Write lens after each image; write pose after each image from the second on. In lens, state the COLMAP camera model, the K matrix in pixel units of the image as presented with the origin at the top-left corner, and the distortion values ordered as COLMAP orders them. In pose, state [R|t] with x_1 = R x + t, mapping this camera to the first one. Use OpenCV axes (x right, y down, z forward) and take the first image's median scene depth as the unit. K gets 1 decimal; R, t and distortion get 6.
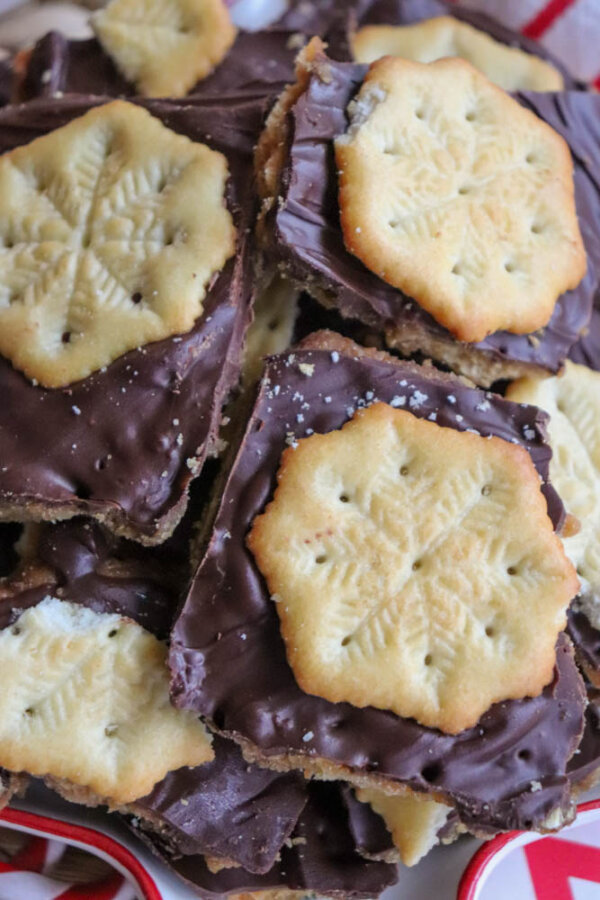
lens RADIAL K [[2114.4, 0, 300.0], [0, 2114.4, 450.0], [0, 0, 1]] dist [0.143900, 0.567451]
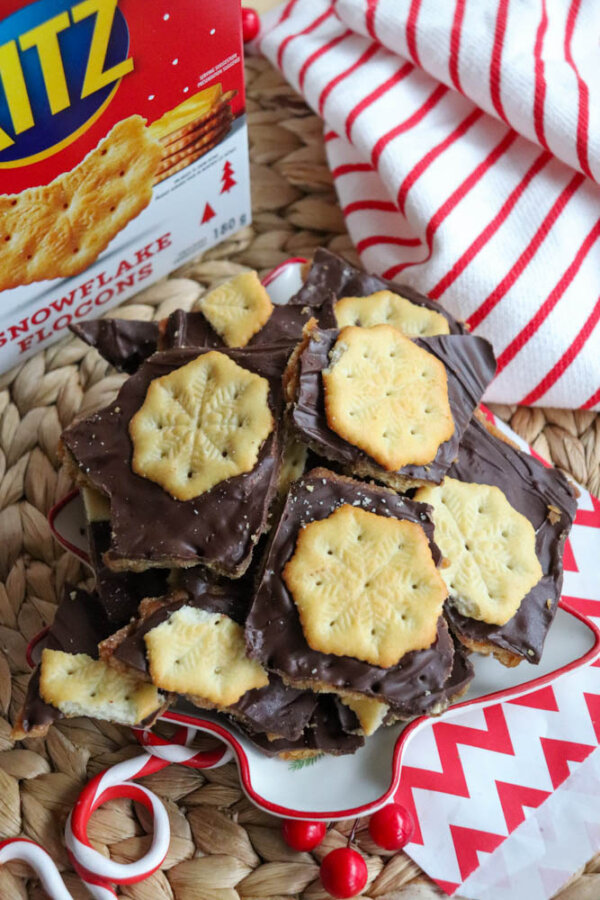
lens RADIAL K [[1739.4, 0, 300.0], [0, 1739.4, 450.0], [0, 0, 1]] dist [0.078314, -0.011589]
pose [[0.998830, -0.027653, -0.039666, 0.059817], [0.026973, 0.999482, -0.017581, -0.045662], [0.040132, 0.016490, 0.999058, -0.644431]]
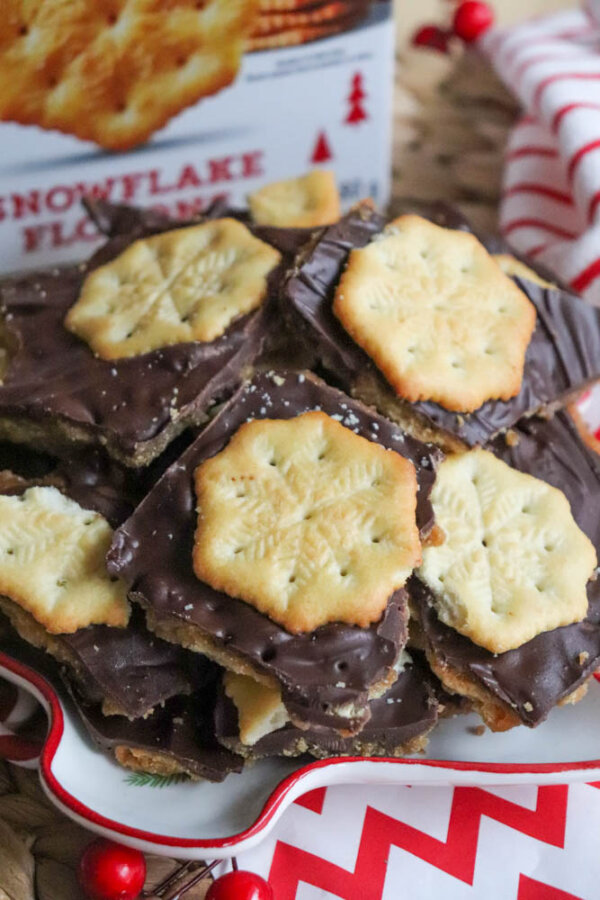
lens RADIAL K [[2114.4, 0, 300.0], [0, 2114.4, 450.0], [0, 0, 1]] dist [0.143900, 0.567451]
pose [[0.939850, 0.201398, -0.275899, 0.404506], [-0.282879, 0.911636, -0.298161, 0.408696], [0.191470, 0.358273, 0.913772, -0.237543]]
